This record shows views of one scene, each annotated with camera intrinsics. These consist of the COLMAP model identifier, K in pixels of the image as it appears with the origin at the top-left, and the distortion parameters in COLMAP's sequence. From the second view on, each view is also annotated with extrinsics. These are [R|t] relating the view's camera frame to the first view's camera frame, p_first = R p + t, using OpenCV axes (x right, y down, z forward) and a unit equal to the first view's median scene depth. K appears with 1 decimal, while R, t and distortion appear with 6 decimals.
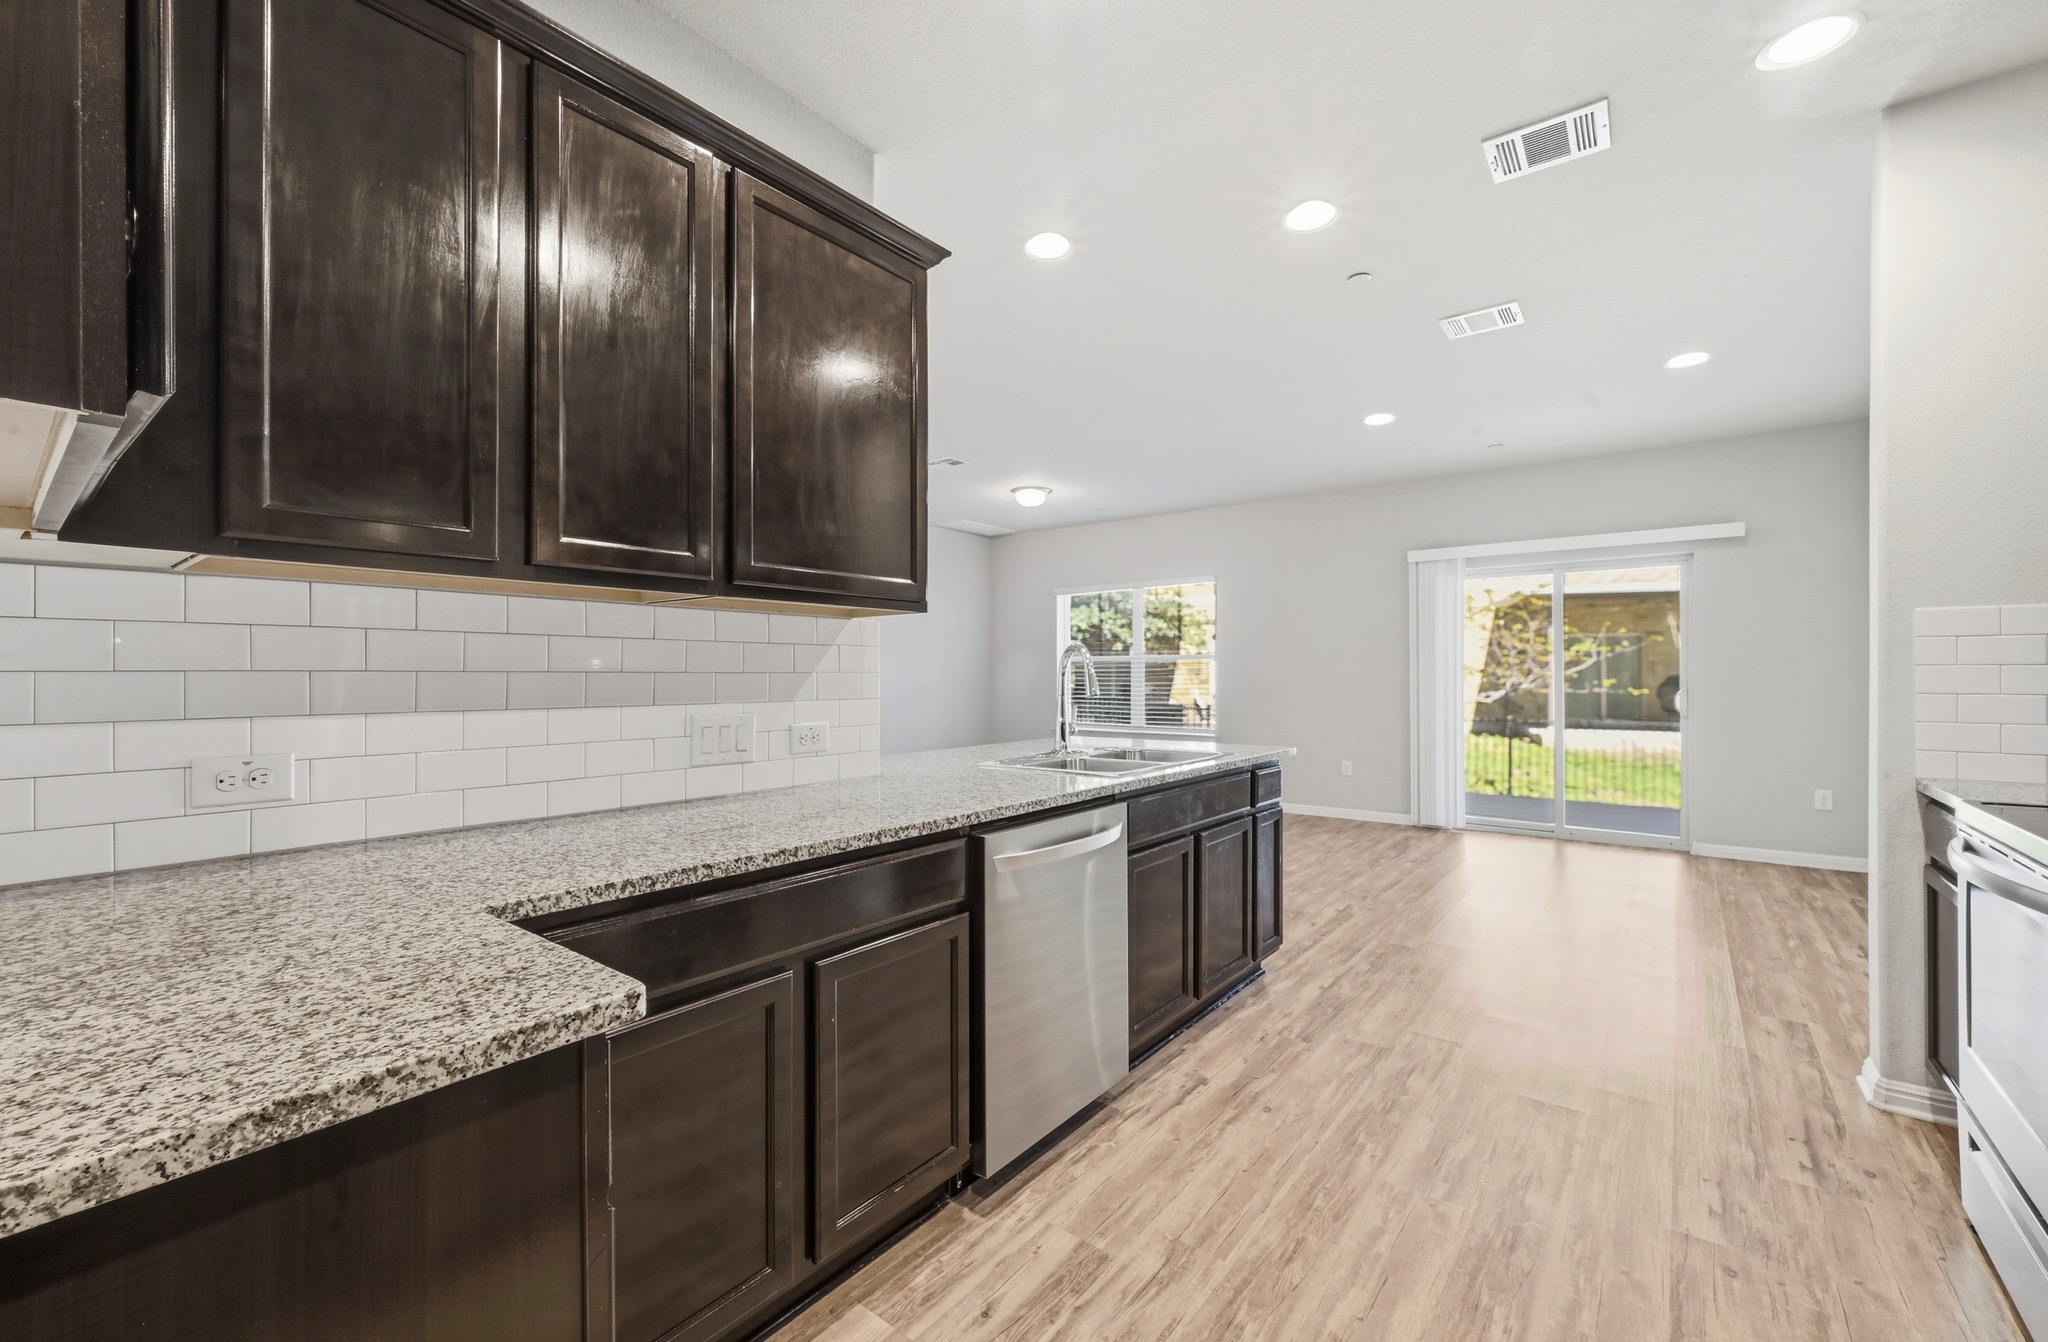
lens RADIAL K [[830.6, 0, 1016.0], [0, 830.6, 677.5], [0, 0, 1]] dist [-0.002475, -0.000365]
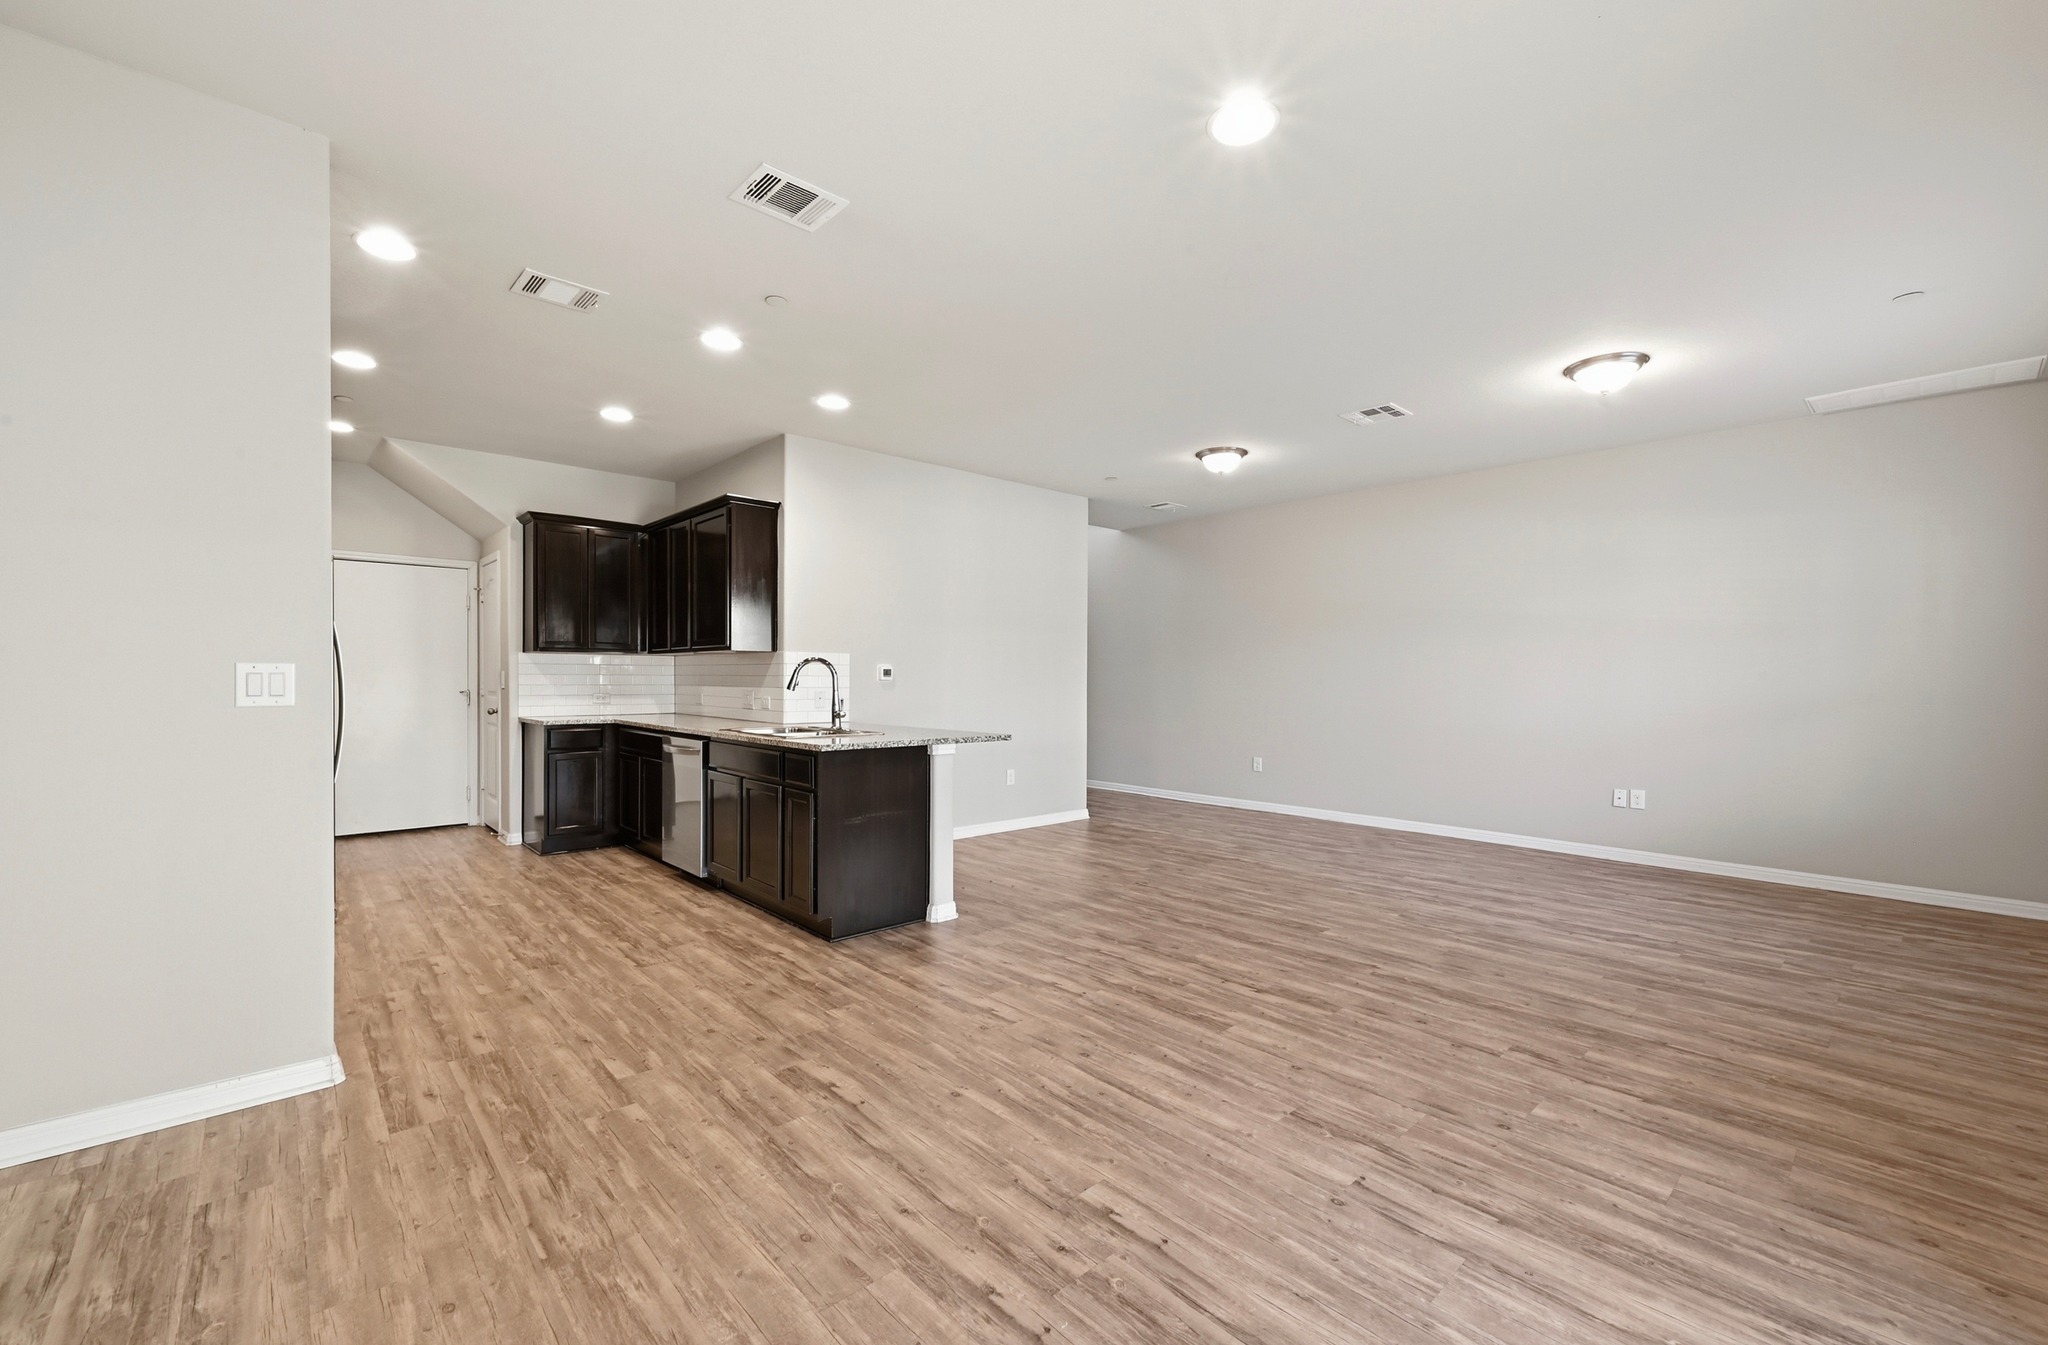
lens RADIAL K [[835.1, 0, 1024.0], [0, 835.1, 672.5], [0, 0, 1]] dist [0.000245, 0.000436]
pose [[-0.157326, -0.004691, -0.987536, 1.460992], [-0.006959, 0.999969, -0.003642, -0.008607], [0.987522, 0.006299, -0.157354, 1.522688]]
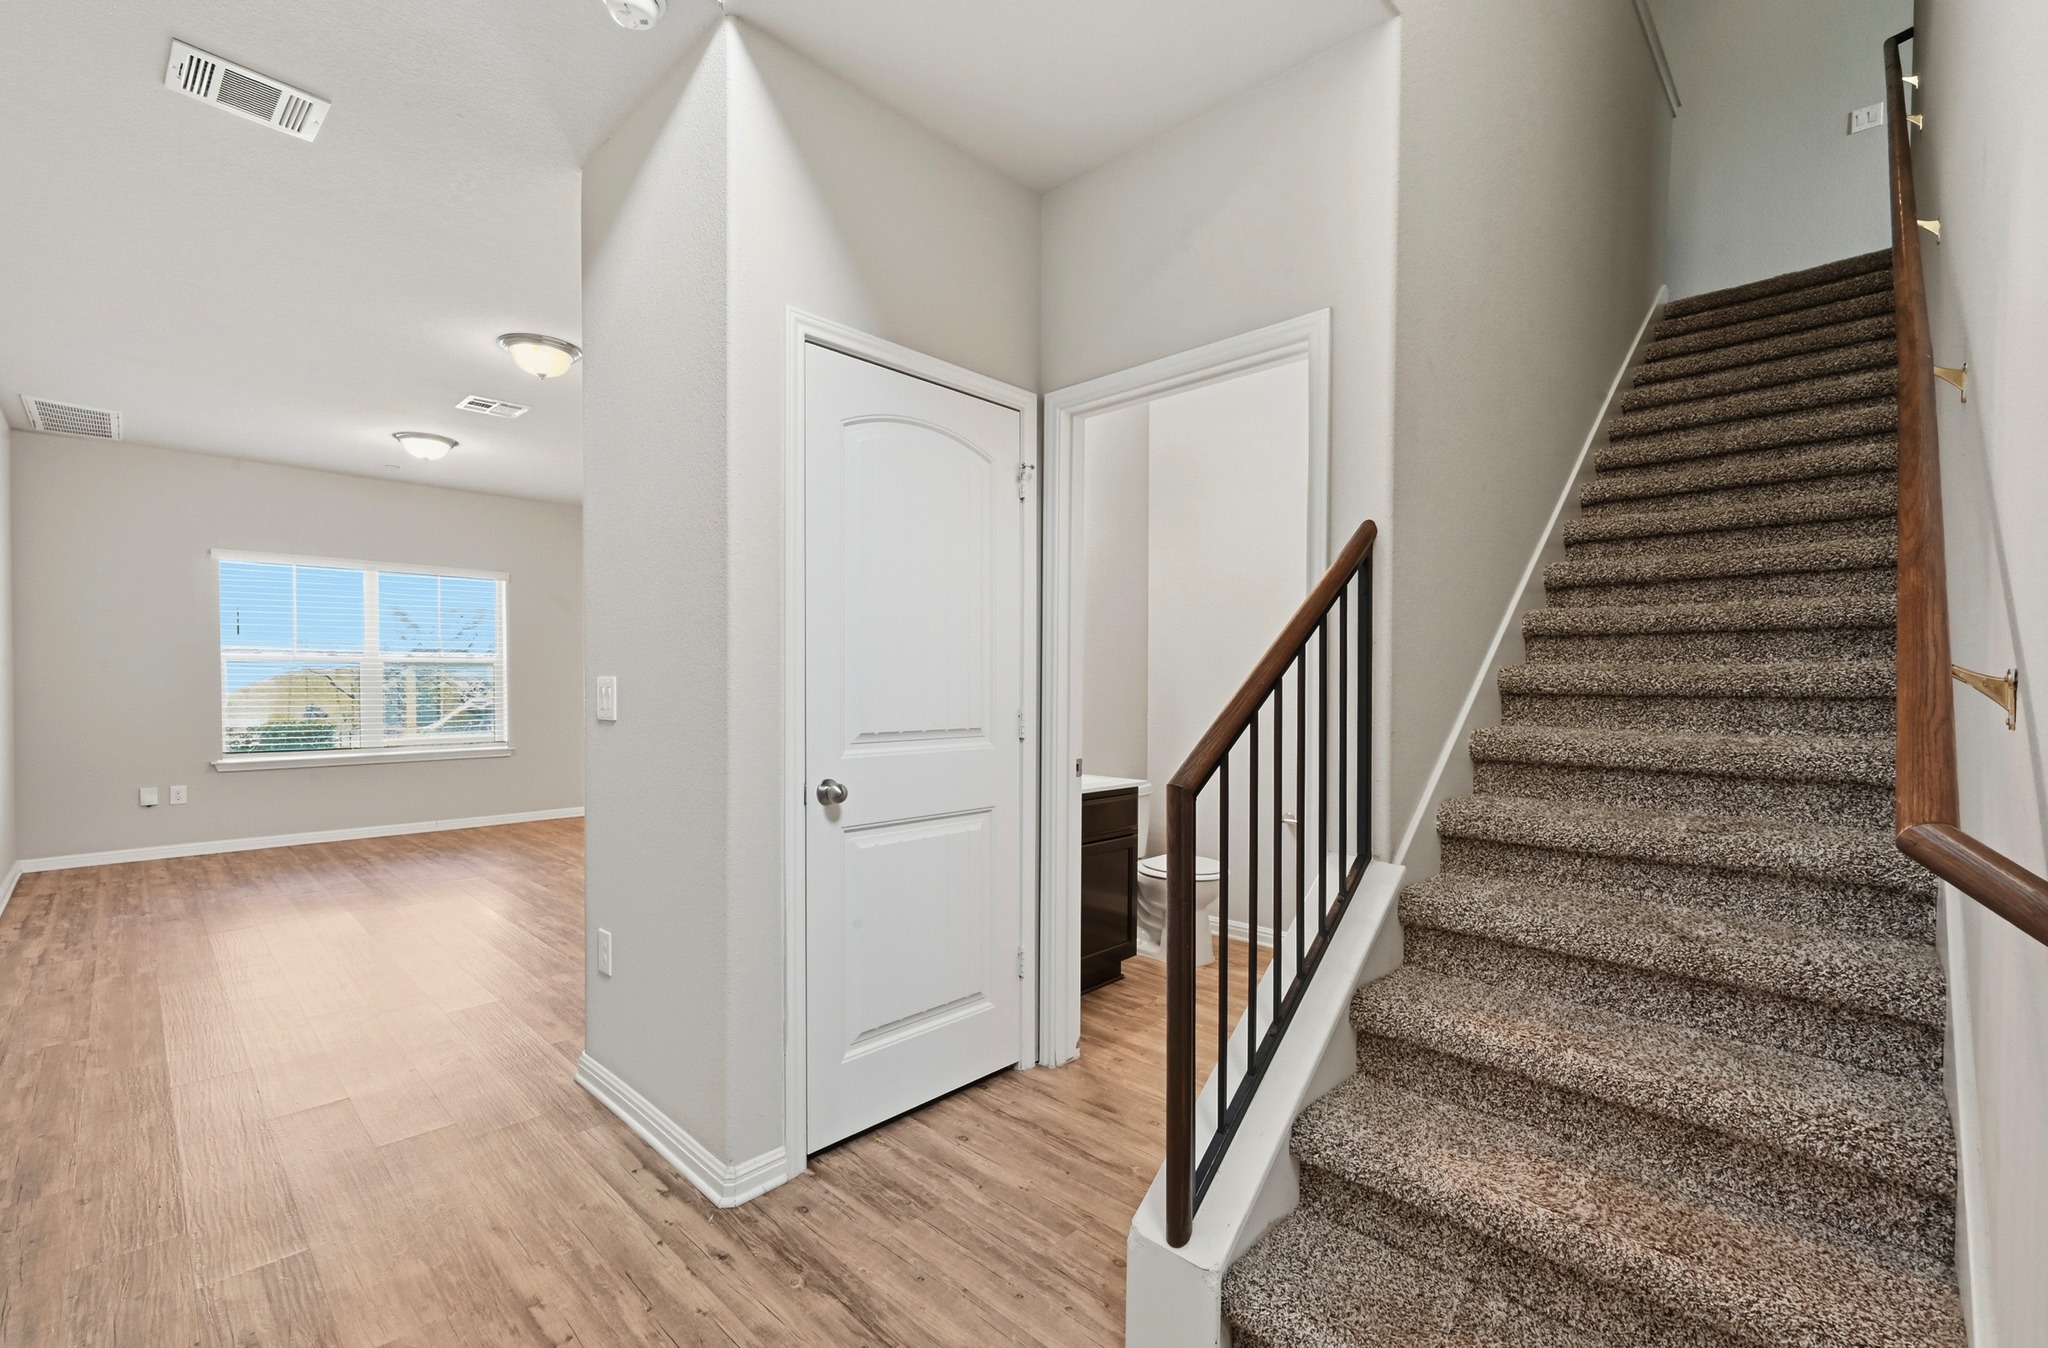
lens RADIAL K [[830.6, 0, 1016.0], [0, 830.6, 680.5], [0, 0, 1]] dist [-0.002475, -0.000365]
pose [[0.065773, 0.010807, 0.997776, -1.582129], [0.000093, 0.999941, -0.010837, 0.011348], [-0.997835, 0.000805, 0.065768, 0.888569]]
